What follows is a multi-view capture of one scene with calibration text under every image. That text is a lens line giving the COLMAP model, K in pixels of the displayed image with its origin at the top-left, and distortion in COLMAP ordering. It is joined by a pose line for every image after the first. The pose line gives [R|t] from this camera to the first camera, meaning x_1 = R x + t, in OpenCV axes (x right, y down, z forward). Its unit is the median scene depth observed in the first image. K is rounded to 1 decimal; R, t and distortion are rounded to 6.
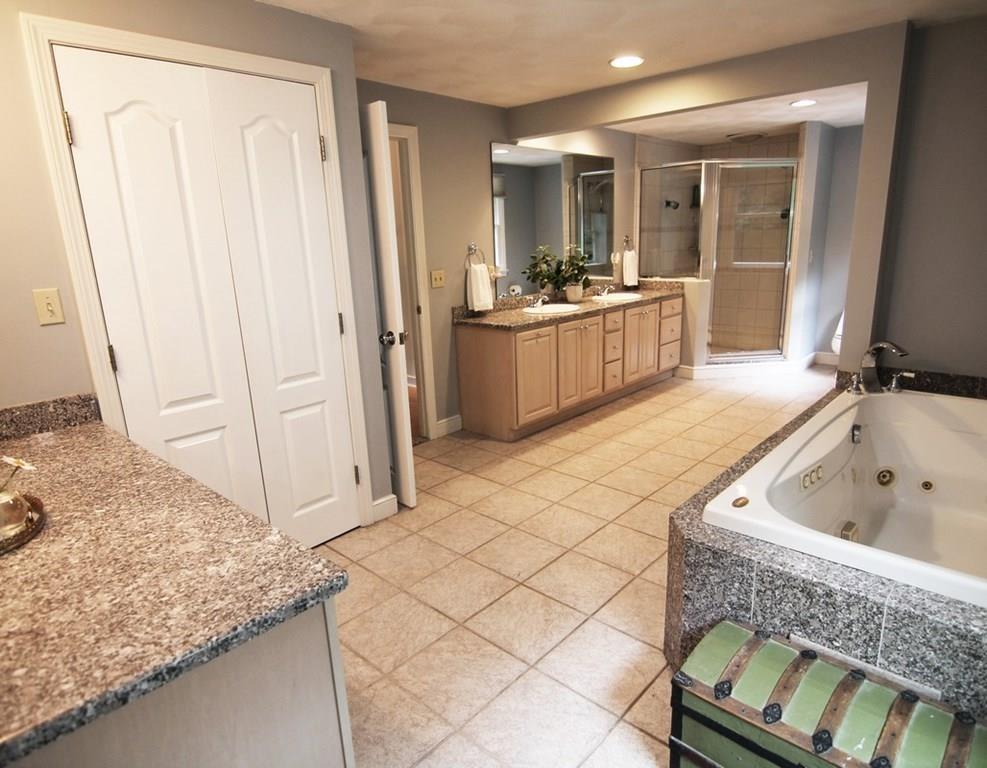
lens RADIAL K [[609.9, 0, 494.3], [0, 609.9, 385.4], [0, 0, 1]] dist [-0.011121, -0.000773]
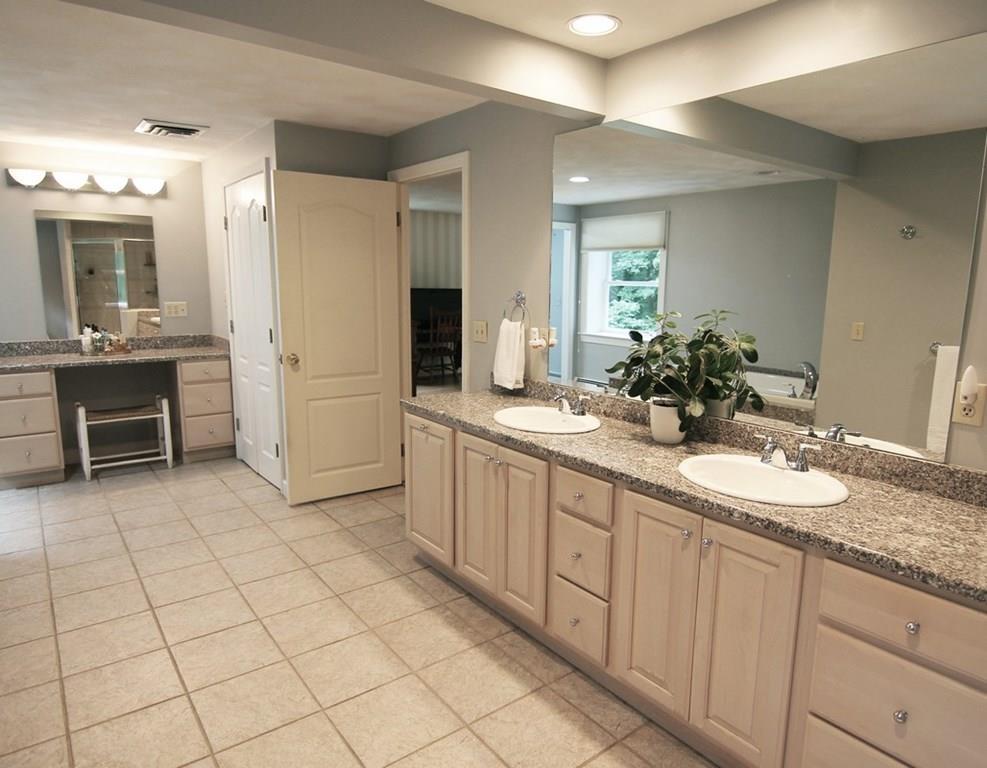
lens RADIAL K [[609.9, 0, 492.8], [0, 609.9, 384.6], [0, 0, 1]] dist [-0.011121, -0.000773]
pose [[-0.170684, 0.194174, -0.966004, 0.694428], [-0.244503, 0.941380, 0.232426, -0.301558], [0.954508, 0.275862, -0.113202, 1.133682]]
